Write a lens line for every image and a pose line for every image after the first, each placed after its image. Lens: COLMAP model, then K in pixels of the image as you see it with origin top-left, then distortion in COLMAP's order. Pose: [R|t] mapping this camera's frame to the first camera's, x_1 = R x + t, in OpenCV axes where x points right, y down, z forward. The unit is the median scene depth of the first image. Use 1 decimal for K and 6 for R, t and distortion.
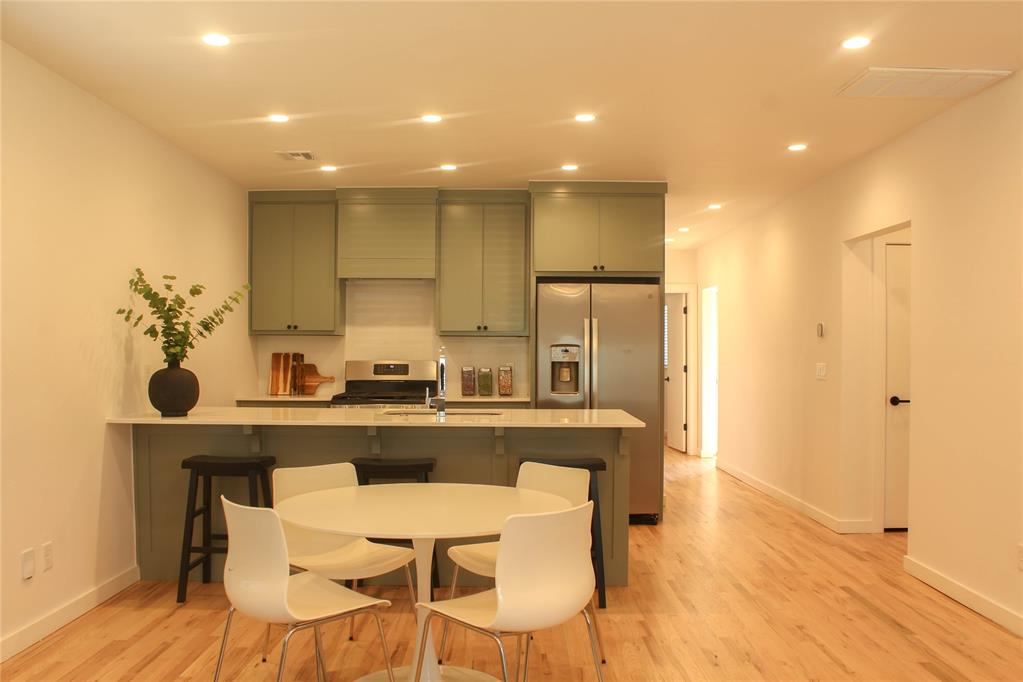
lens RADIAL K [[876.0, 0, 511.5], [0, 876.0, 341.0], [0, 0, 1]] dist [-0.172008, 0.170739]
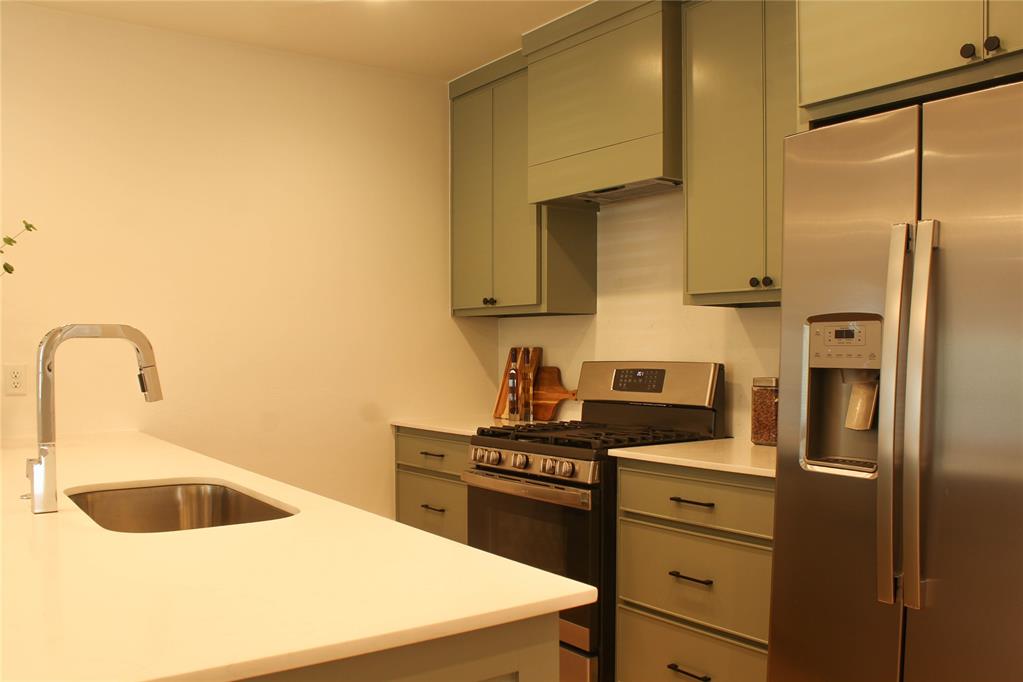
lens RADIAL K [[876.0, 0, 511.5], [0, 876.0, 341.0], [0, 0, 1]] dist [-0.172008, 0.170739]
pose [[0.586838, -0.008804, -0.809656, 0.236802], [0.006904, 0.999959, -0.005869, 0.014585], [0.809675, -0.002146, 0.586875, 0.719673]]
